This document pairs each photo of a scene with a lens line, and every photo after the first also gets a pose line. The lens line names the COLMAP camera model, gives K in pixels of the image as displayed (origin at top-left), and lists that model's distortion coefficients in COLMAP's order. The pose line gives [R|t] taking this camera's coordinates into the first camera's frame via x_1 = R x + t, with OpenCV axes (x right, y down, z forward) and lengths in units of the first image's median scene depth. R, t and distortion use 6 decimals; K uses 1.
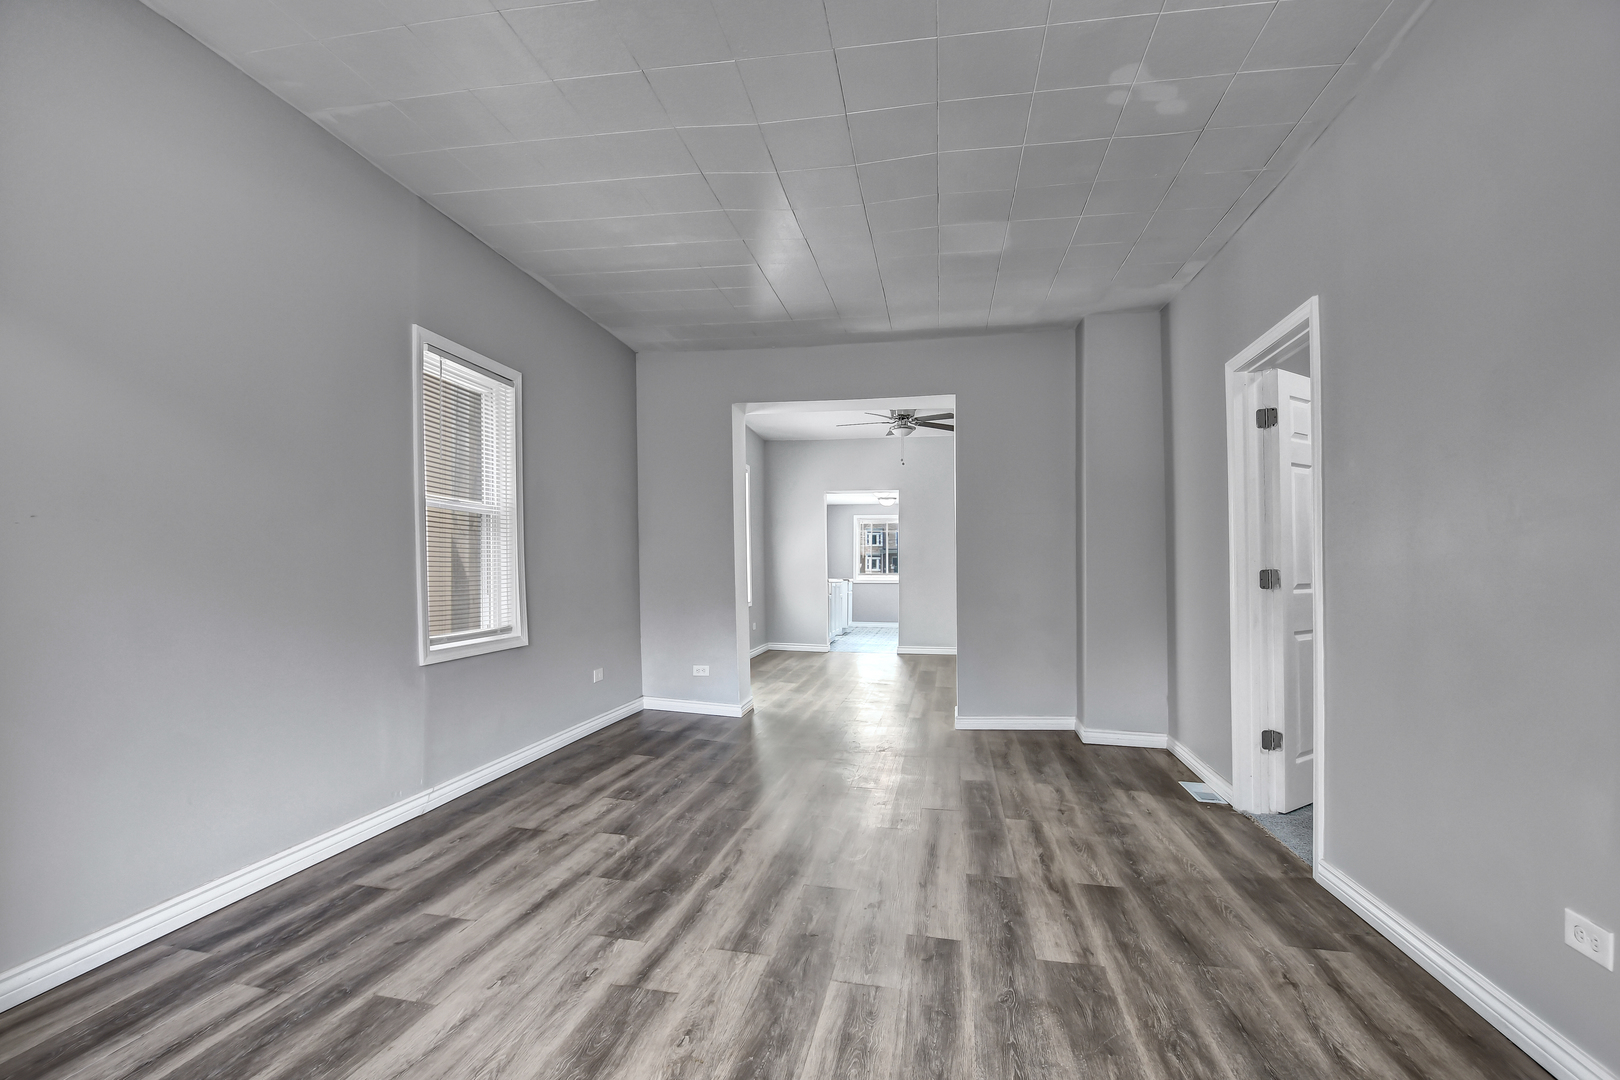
lens RADIAL K [[723.4, 0, 797.3], [0, 723.4, 569.2], [0, 0, 1]] dist [0.029515, -0.014438]
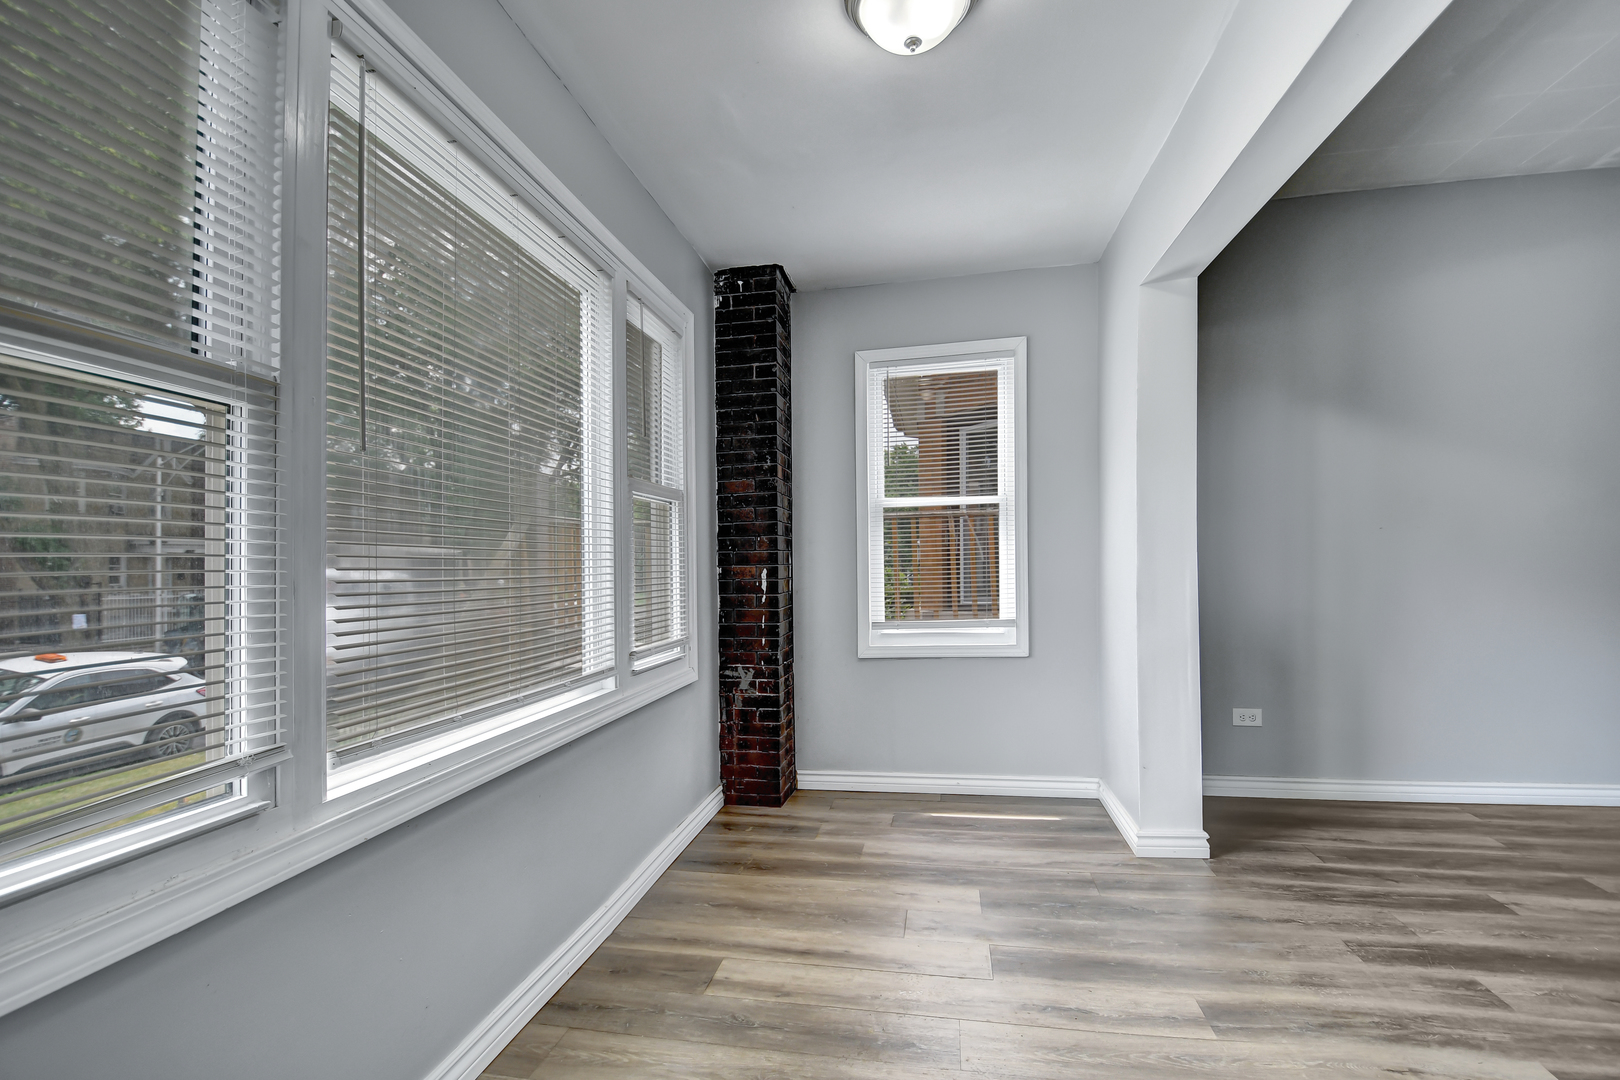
lens RADIAL K [[723.4, 0, 797.3], [0, 723.4, 569.2], [0, 0, 1]] dist [0.029515, -0.014438]
pose [[-0.003768, -0.006730, -0.999970, 0.483833], [0.018749, 0.999801, -0.006799, 0.001281], [0.999817, -0.018774, -0.003641, -0.258487]]
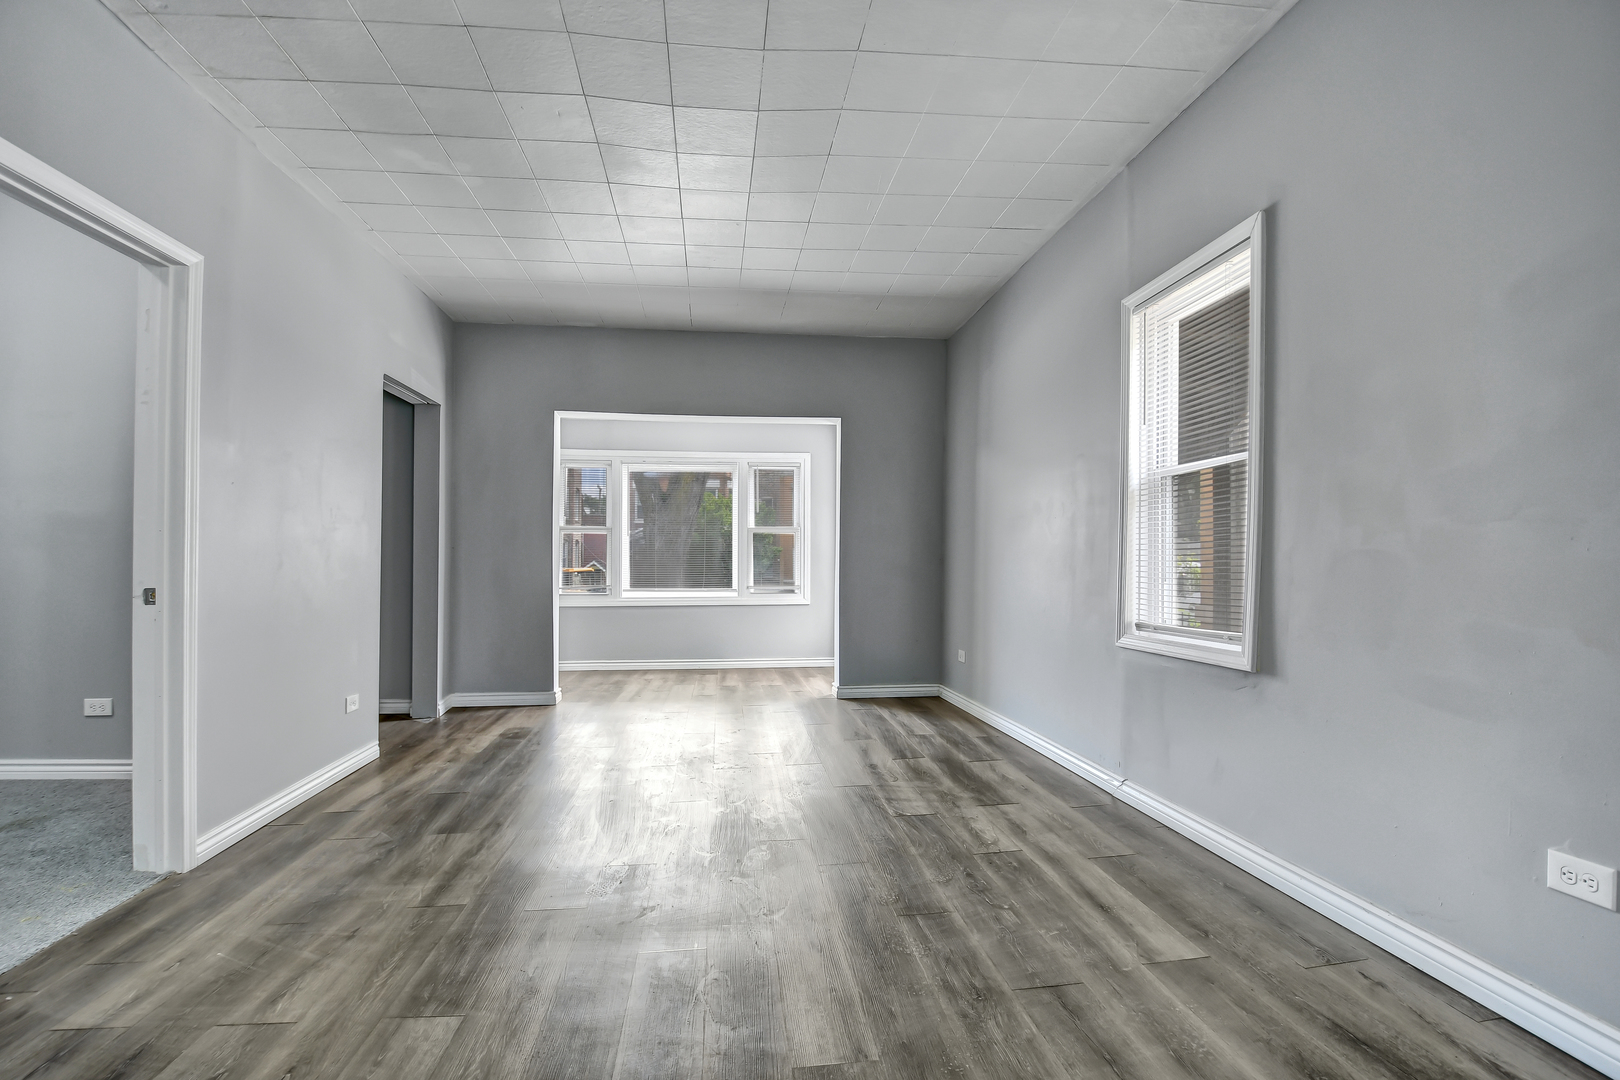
lens RADIAL K [[723.4, 0, 797.3], [0, 723.4, 569.2], [0, 0, 1]] dist [0.029515, -0.014438]
pose [[-0.951292, 0.000902, -0.308291, 0.226098], [-0.001381, 0.999973, 0.007187, 0.020050], [0.308289, 0.007263, -0.951265, 1.978156]]
